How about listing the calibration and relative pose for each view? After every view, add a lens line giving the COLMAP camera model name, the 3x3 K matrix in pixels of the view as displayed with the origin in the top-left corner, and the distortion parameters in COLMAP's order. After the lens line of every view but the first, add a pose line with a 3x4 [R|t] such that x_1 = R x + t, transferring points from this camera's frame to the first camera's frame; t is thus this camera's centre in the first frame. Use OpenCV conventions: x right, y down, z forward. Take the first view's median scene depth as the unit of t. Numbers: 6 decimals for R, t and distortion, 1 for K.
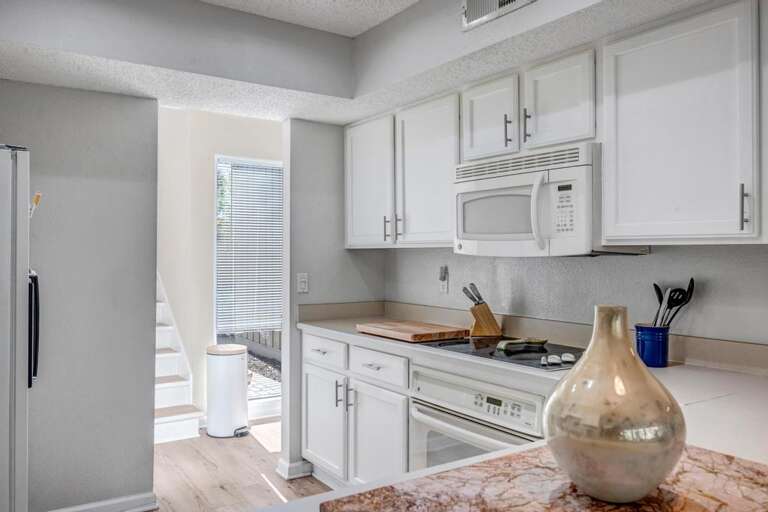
lens RADIAL K [[619.0, 0, 384.0], [0, 619.0, 256.0], [0, 0, 1]] dist [0.012481, 0.004109]
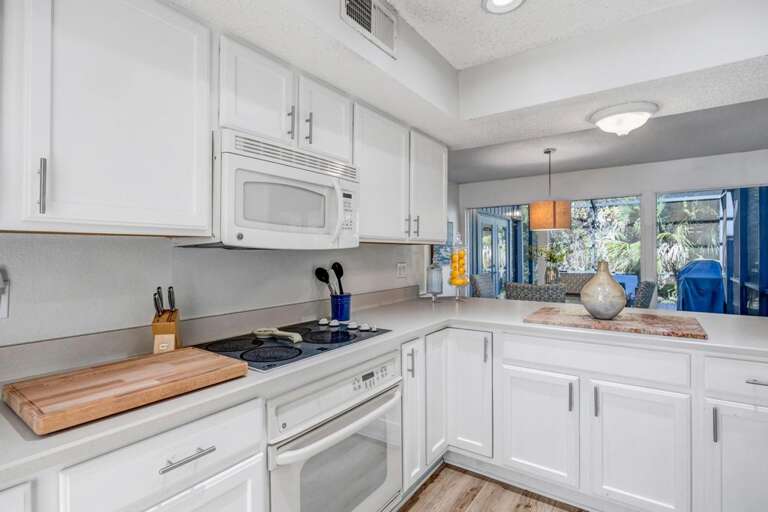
lens RADIAL K [[383.4, 0, 384.0], [0, 383.4, 256.0], [0, 0, 1]] dist [0.000457, -0.000132]
pose [[-0.356182, -0.009446, 0.934369, -0.466965], [0.007670, 0.999886, 0.013032, 0.005323], [-0.934385, 0.011808, -0.356069, 1.171186]]
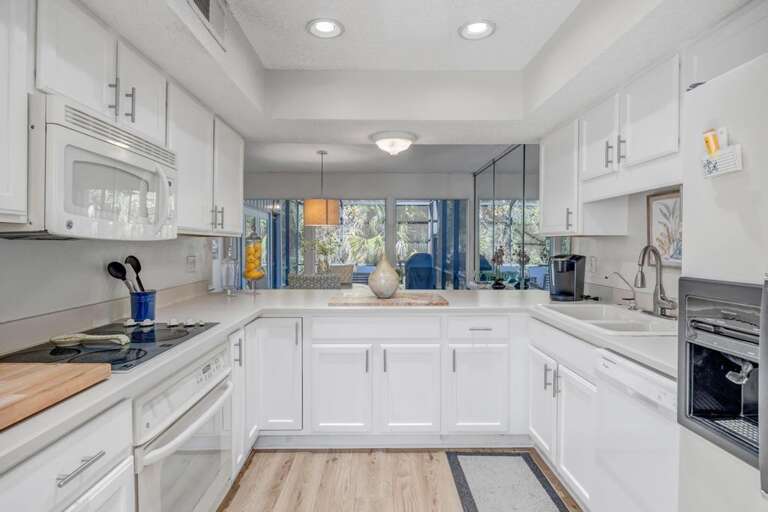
lens RADIAL K [[412.0, 0, 384.0], [0, 412.0, 256.0], [0, 0, 1]] dist [-0.000473, -0.000410]
pose [[-0.841431, -0.018240, 0.540057, -0.475345], [-0.002674, 0.999558, 0.029593, 0.005783], [-0.540358, 0.023456, -0.841108, 1.392834]]
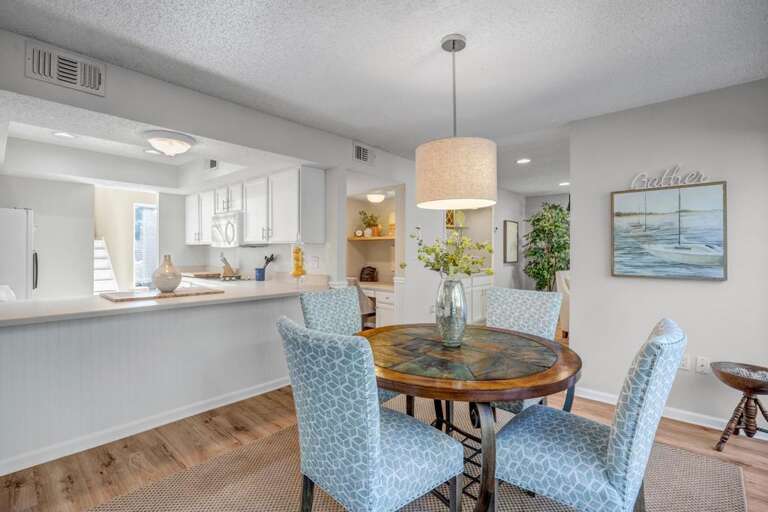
lens RADIAL K [[355.8, 0, 384.0], [0, 355.8, 256.0], [0, 0, 1]] dist [-0.001176, -0.000253]
pose [[0.966989, -0.008413, 0.254678, 0.554309], [0.003086, 0.999768, 0.021308, 0.006144], [-0.254798, -0.019819, 0.966791, -0.962962]]
